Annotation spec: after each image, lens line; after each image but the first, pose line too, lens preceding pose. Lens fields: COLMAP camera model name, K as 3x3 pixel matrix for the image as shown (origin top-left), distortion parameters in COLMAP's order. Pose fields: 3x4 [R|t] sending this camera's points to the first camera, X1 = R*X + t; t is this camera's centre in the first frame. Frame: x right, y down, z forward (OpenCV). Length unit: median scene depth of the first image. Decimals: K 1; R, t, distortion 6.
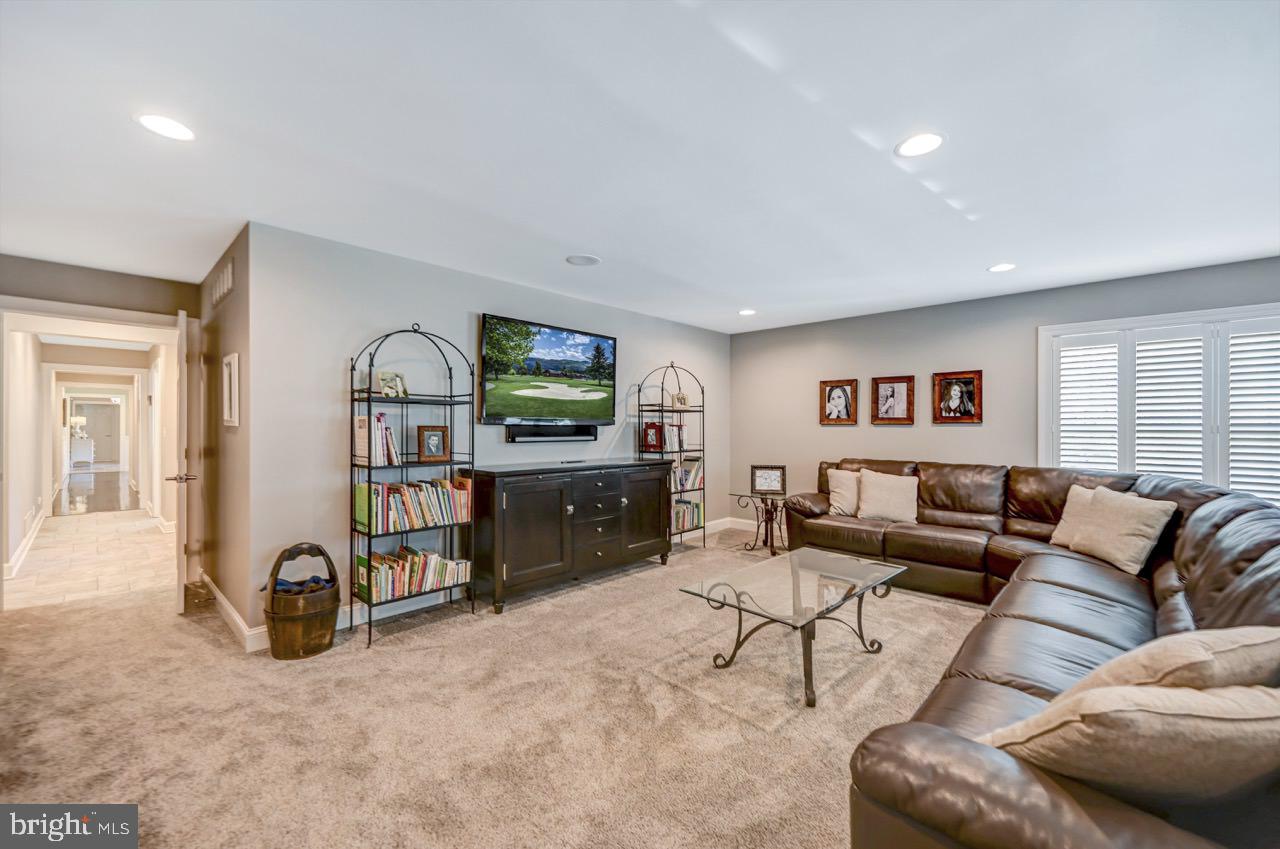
lens RADIAL K [[506.4, 0, 649.4], [0, 506.4, 426.4], [0, 0, 1]] dist [0.000434, 0.000116]
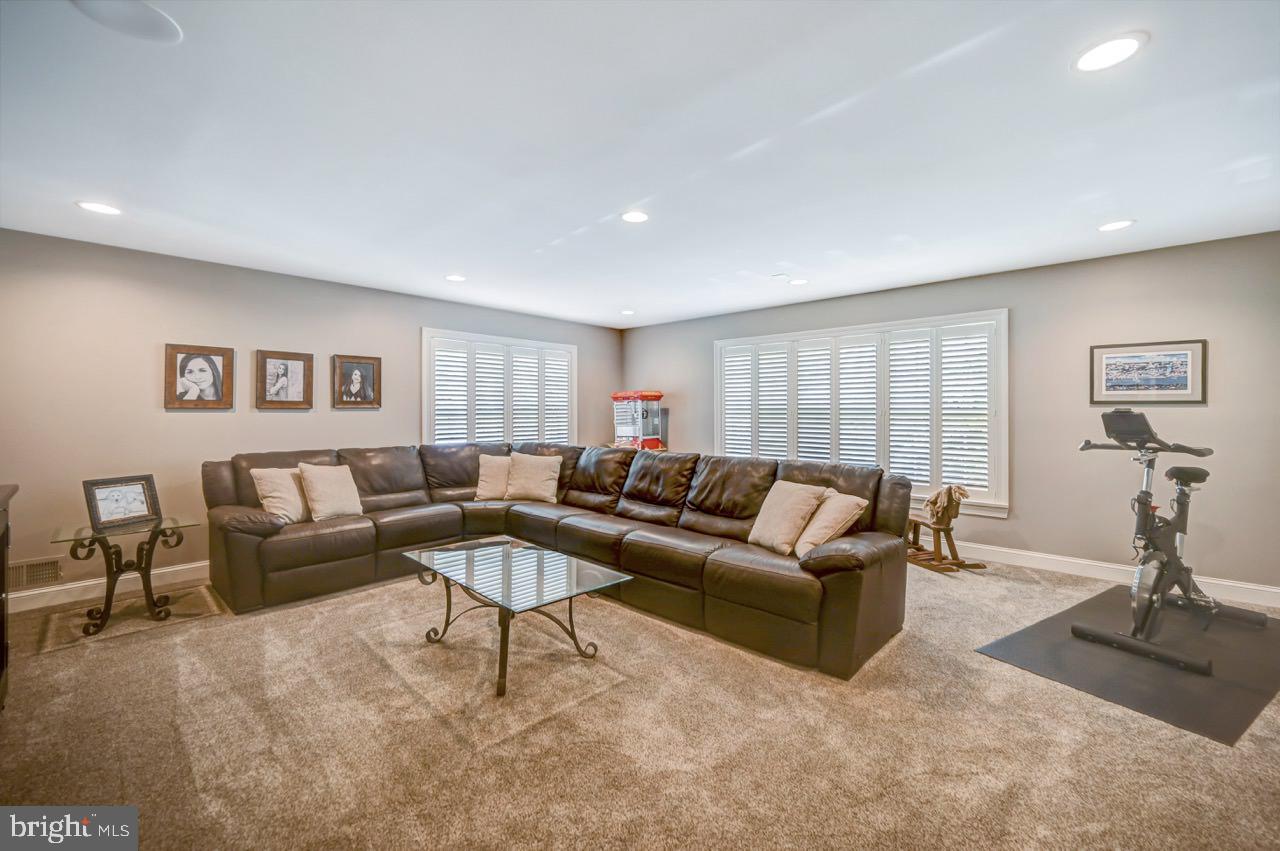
lens RADIAL K [[526.5, 0, 643.0], [0, 526.5, 403.0], [0, 0, 1]] dist [0.001086, 0.000195]
pose [[-0.002412, 0.013614, 0.999904, -0.426370], [0.001465, 0.999906, -0.013610, -0.000595], [-0.999996, 0.001432, -0.002432, 0.434156]]
